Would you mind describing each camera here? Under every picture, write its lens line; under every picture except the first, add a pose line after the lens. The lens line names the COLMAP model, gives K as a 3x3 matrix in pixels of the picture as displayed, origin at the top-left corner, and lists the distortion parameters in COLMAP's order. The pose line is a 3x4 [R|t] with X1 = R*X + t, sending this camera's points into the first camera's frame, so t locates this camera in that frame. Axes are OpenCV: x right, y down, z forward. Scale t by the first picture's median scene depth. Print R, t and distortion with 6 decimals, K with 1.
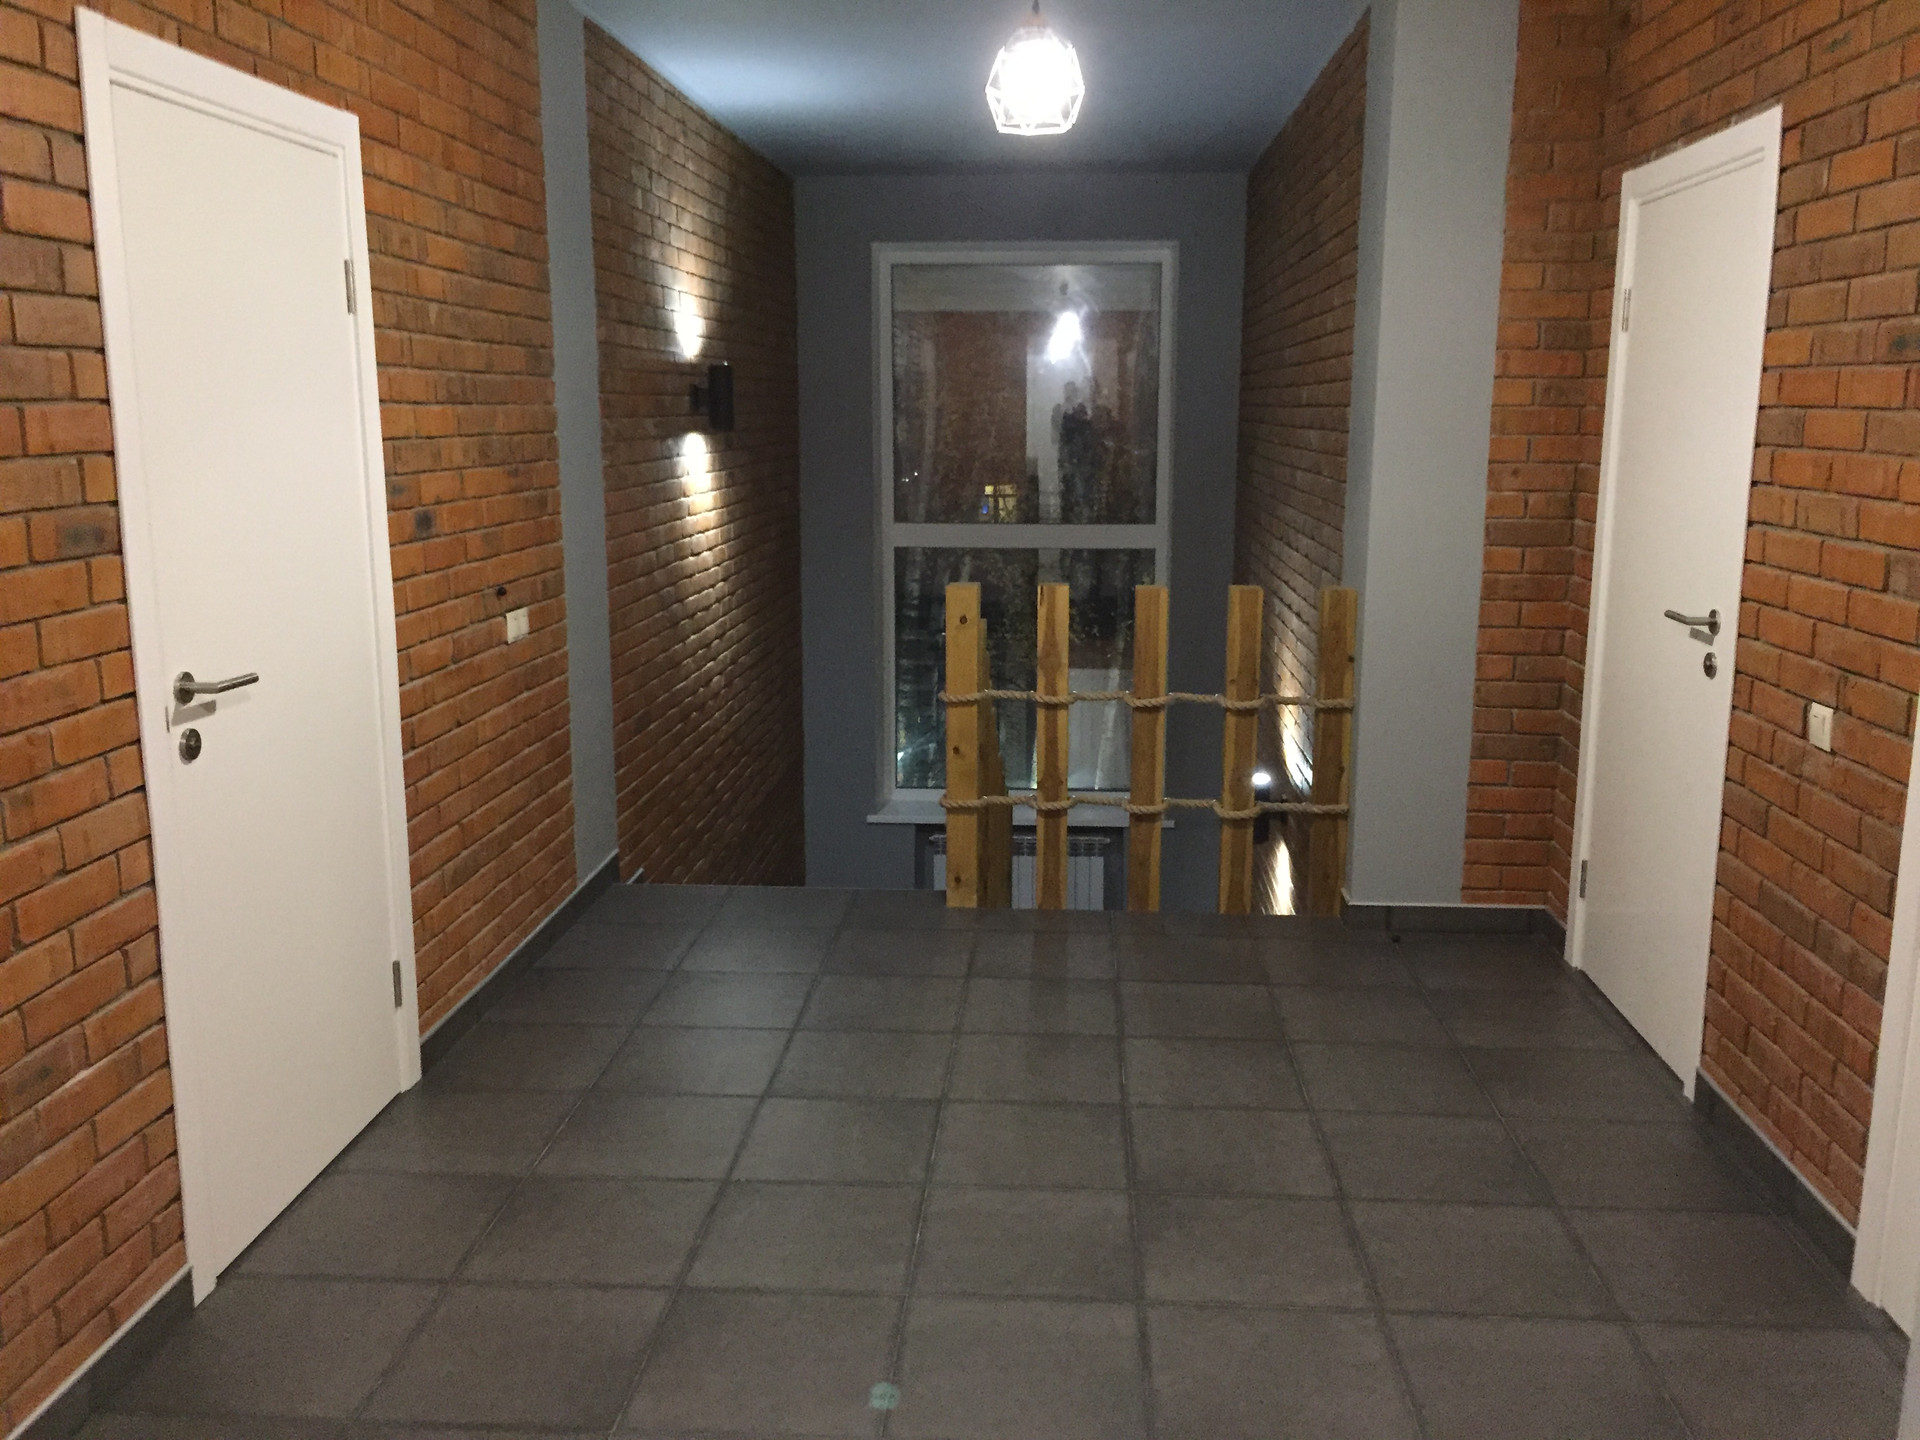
lens RADIAL K [[1622.3, 0, 960.0], [0, 1622.3, 720.0], [0, 0, 1]] dist [0.010270, -0.004124]
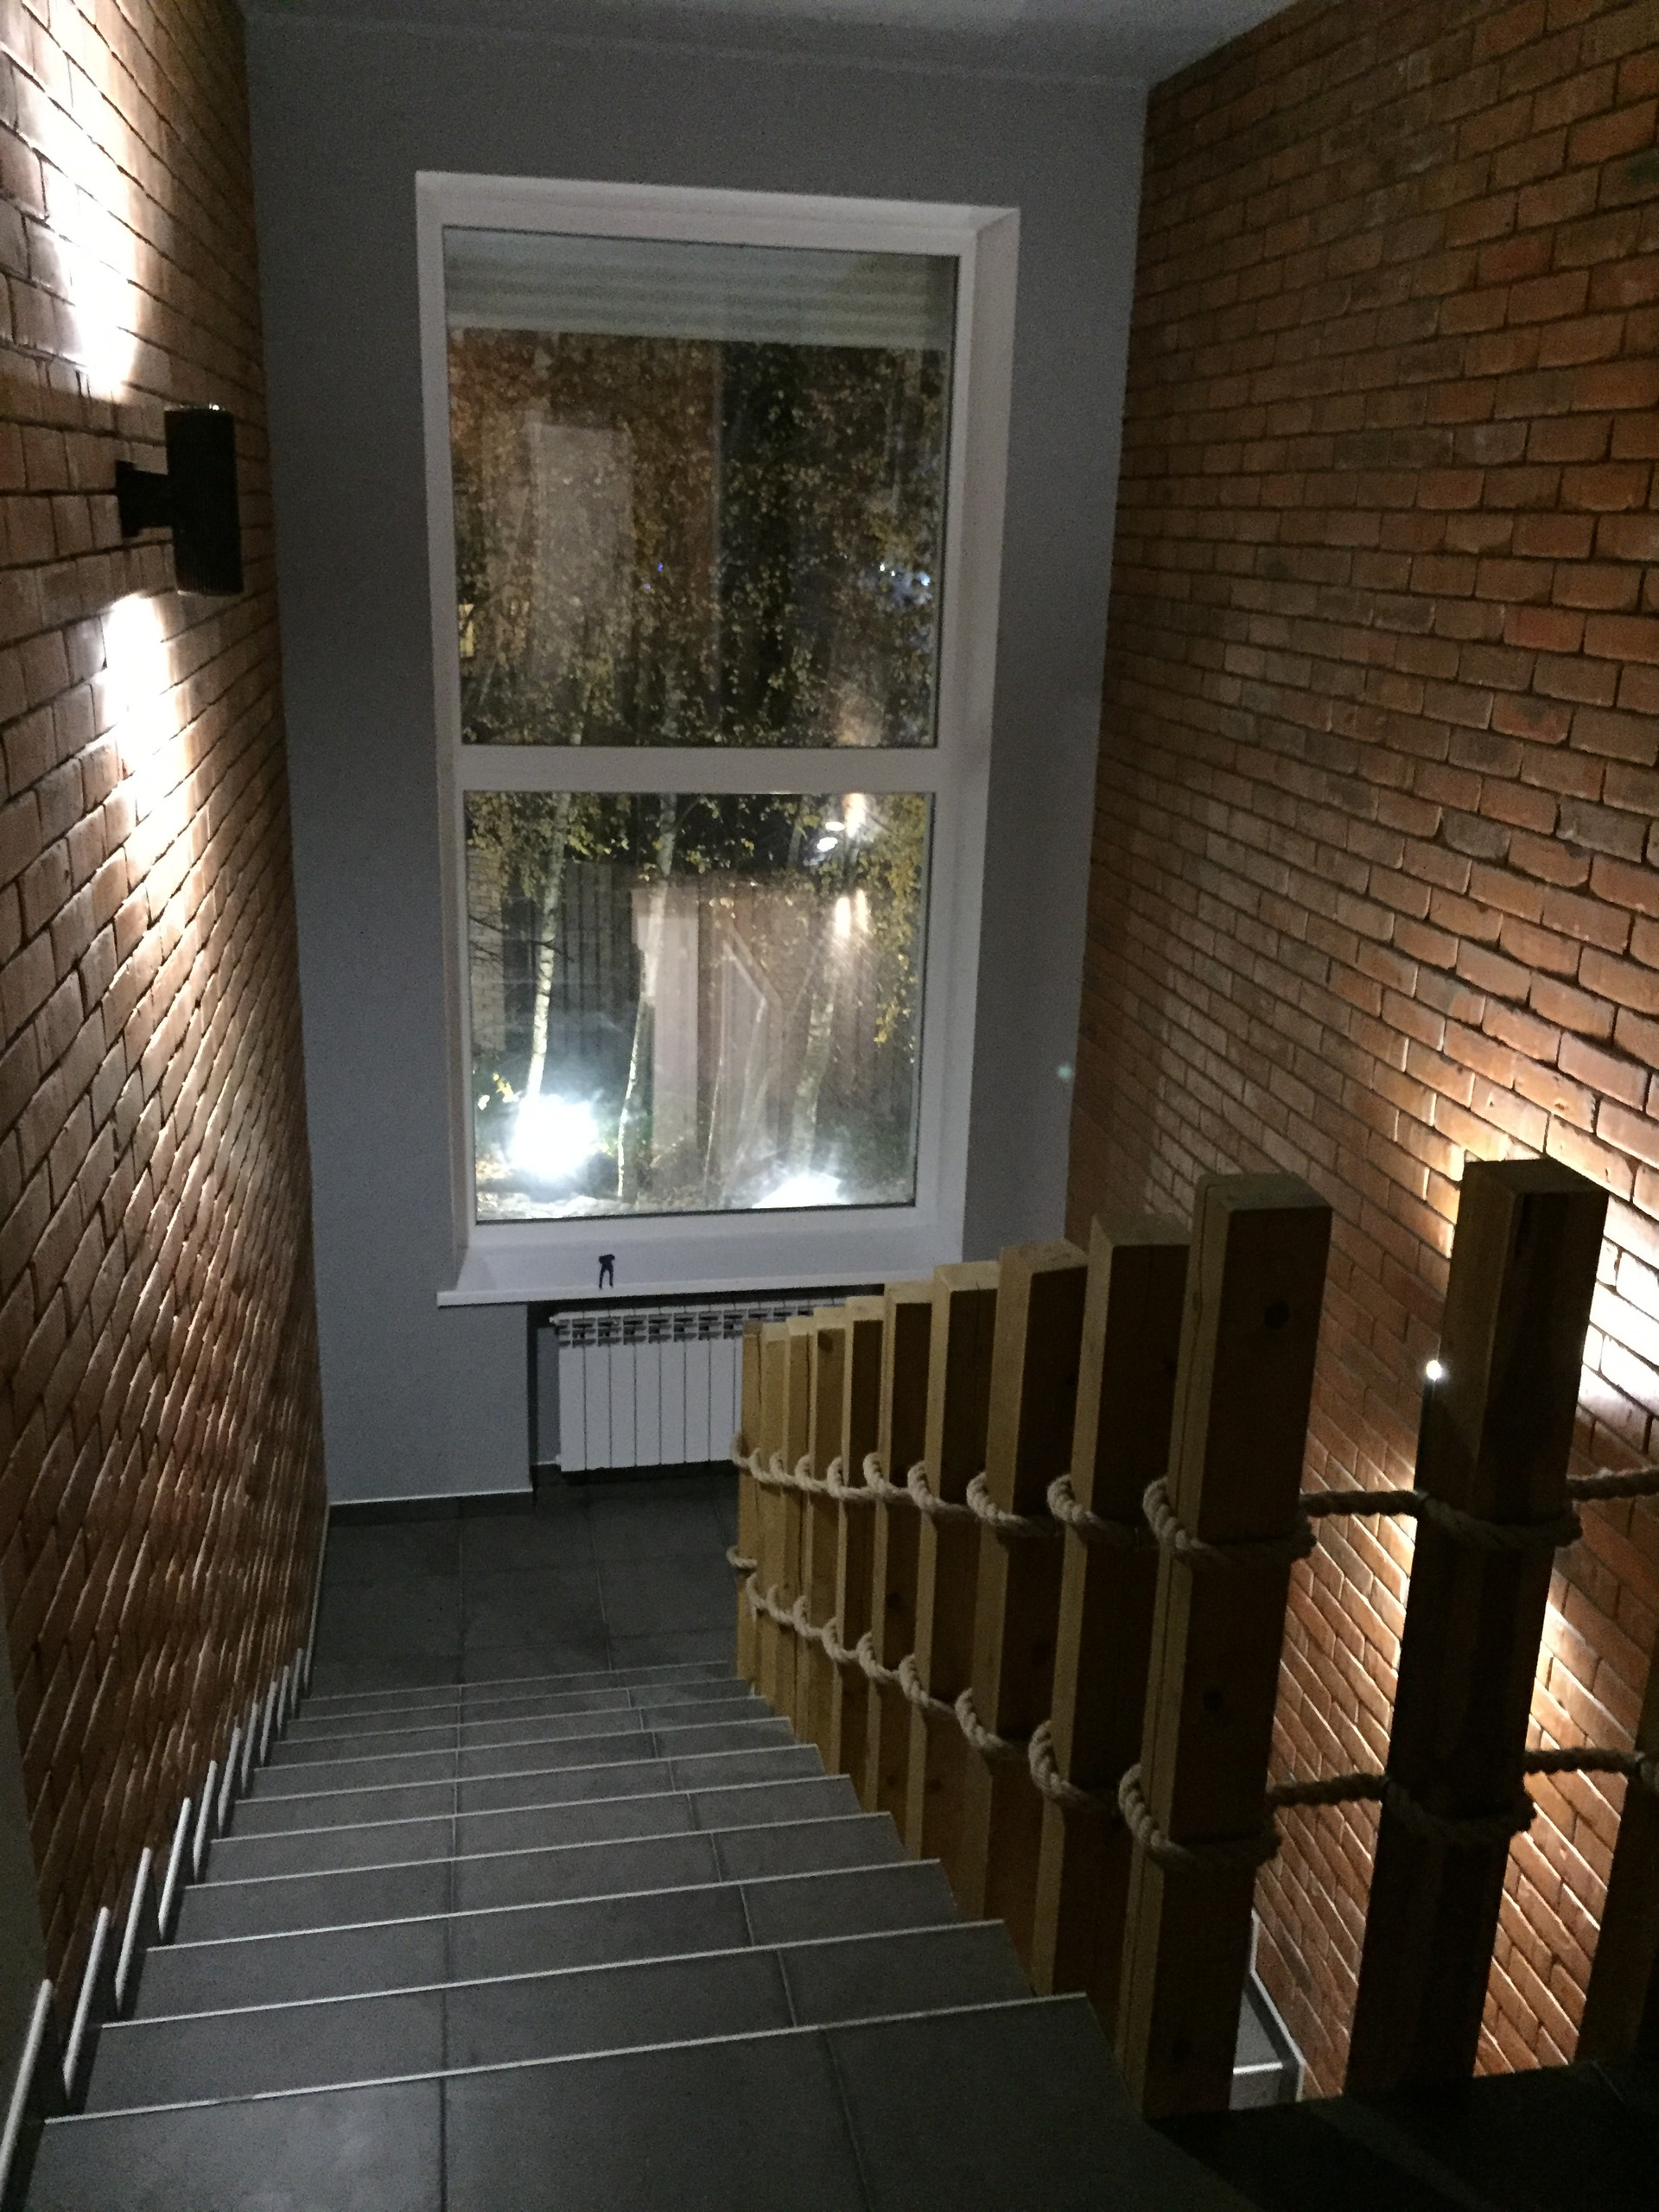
lens RADIAL K [[1869.0, 0, 859.4], [0, 1869.0, 1106.8], [0, 0, 1]] dist [0.010270, -0.004124]
pose [[0.961177, -0.056686, 0.270048, -0.130817], [0.023933, 0.992109, 0.123069, -0.116001], [-0.274894, -0.111828, 0.954949, 0.559411]]
